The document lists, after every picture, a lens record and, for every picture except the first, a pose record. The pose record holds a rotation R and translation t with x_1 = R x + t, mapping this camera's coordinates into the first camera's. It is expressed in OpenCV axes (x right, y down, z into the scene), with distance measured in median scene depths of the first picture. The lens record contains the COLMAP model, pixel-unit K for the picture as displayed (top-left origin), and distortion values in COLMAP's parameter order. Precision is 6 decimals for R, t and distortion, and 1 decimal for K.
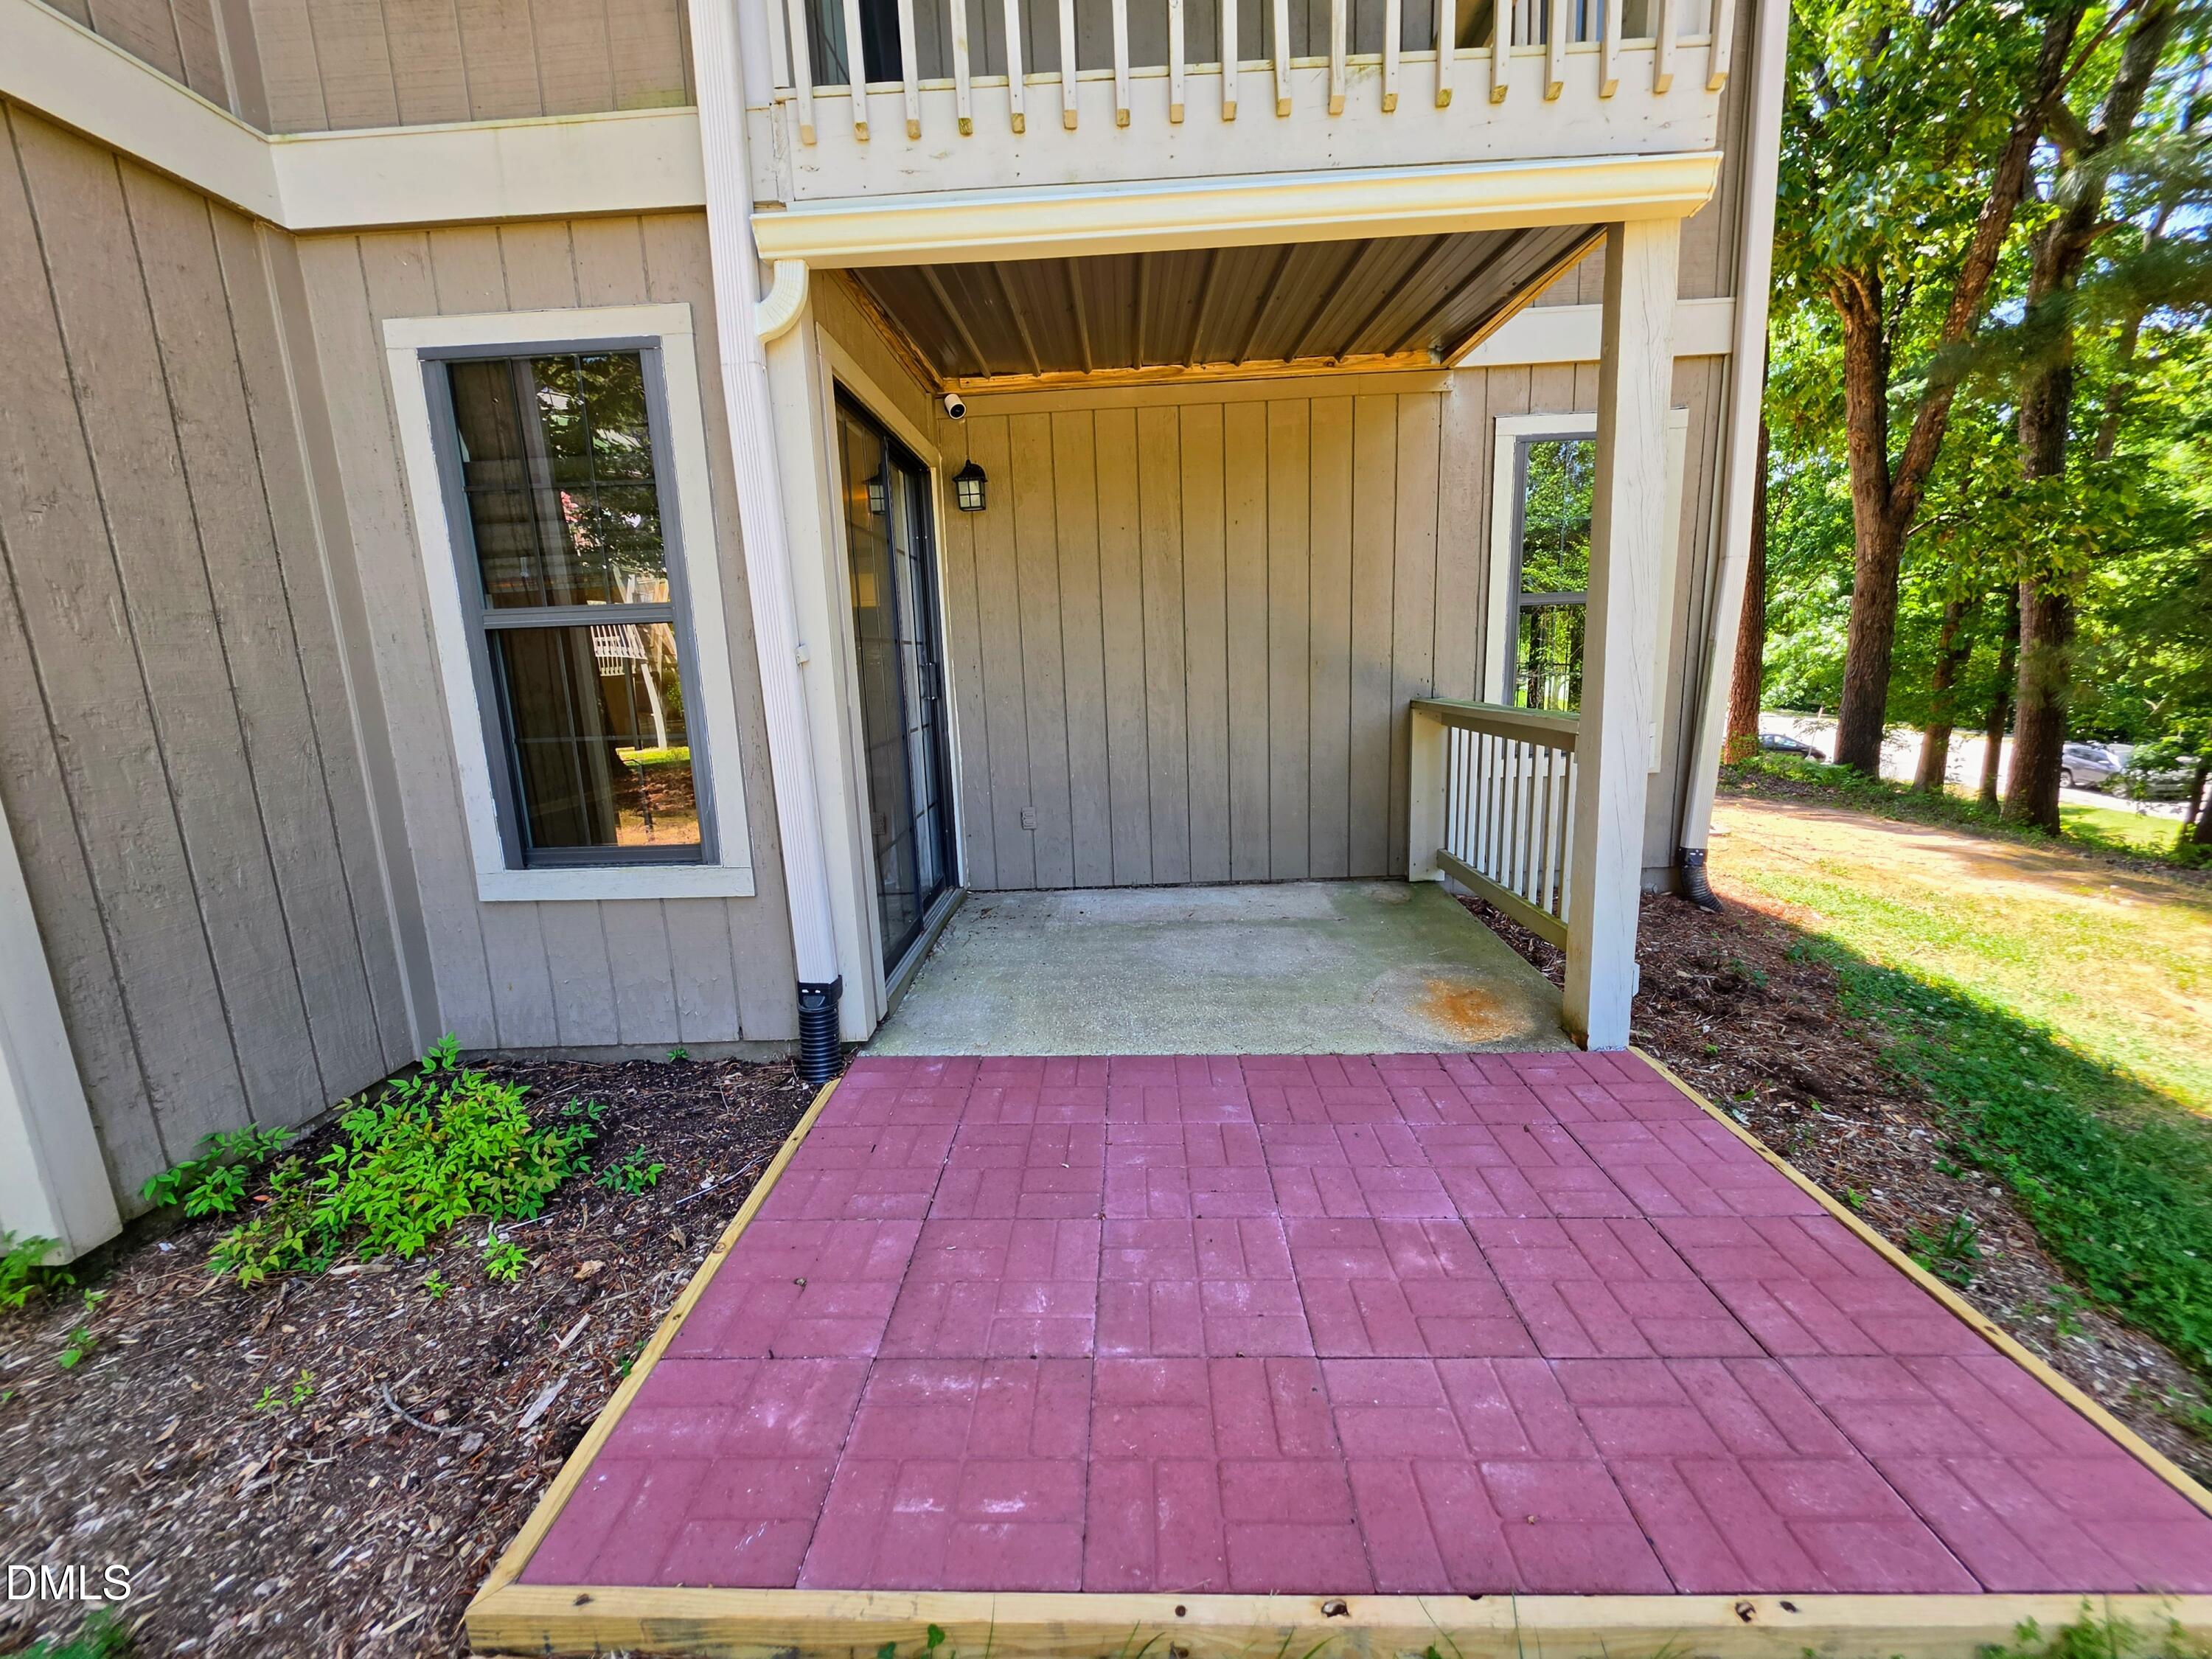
lens RADIAL K [[894.7, 0, 1102.0], [0, 894.7, 821.3], [0, 0, 1]] dist [-0.005626, 0.002168]
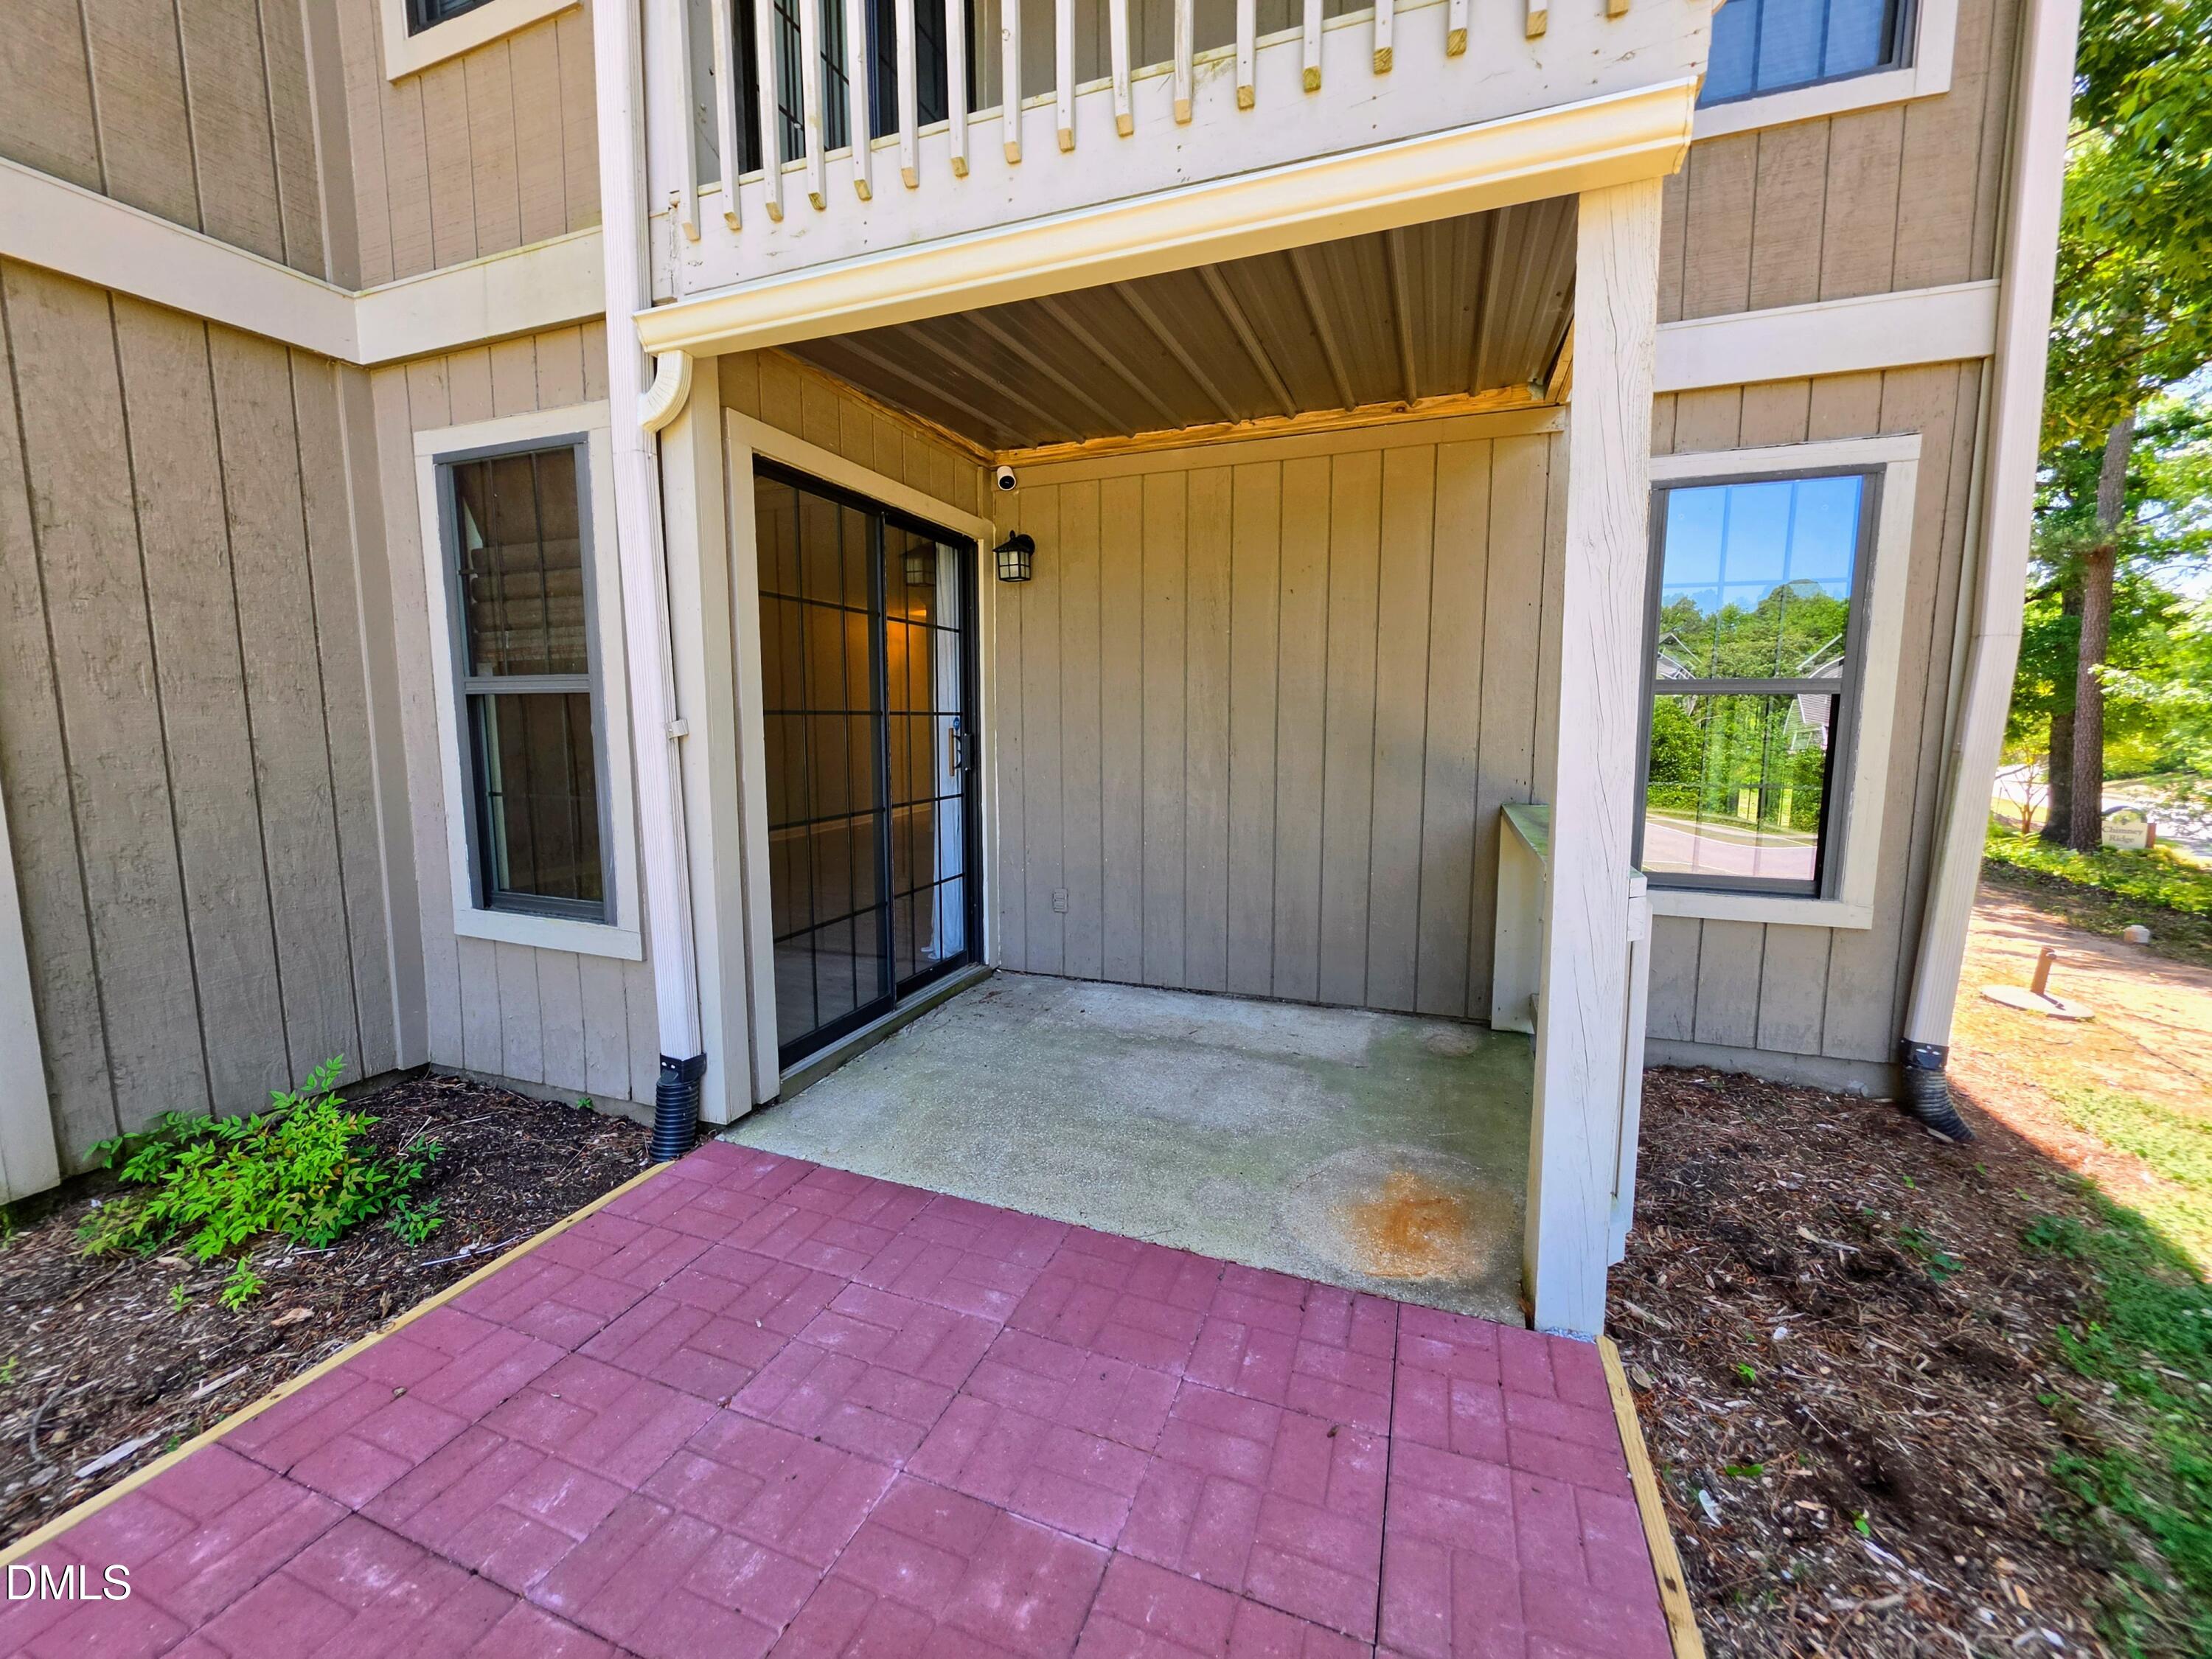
lens RADIAL K [[892.3, 0, 1100.5], [0, 892.3, 818.7], [0, 0, 1]] dist [-0.004726, 0.000875]
pose [[0.944526, 0.075320, -0.319683, 0.404356], [-0.095817, 0.994199, -0.048855, -0.075678], [0.314149, 0.076776, 0.946264, 0.188431]]
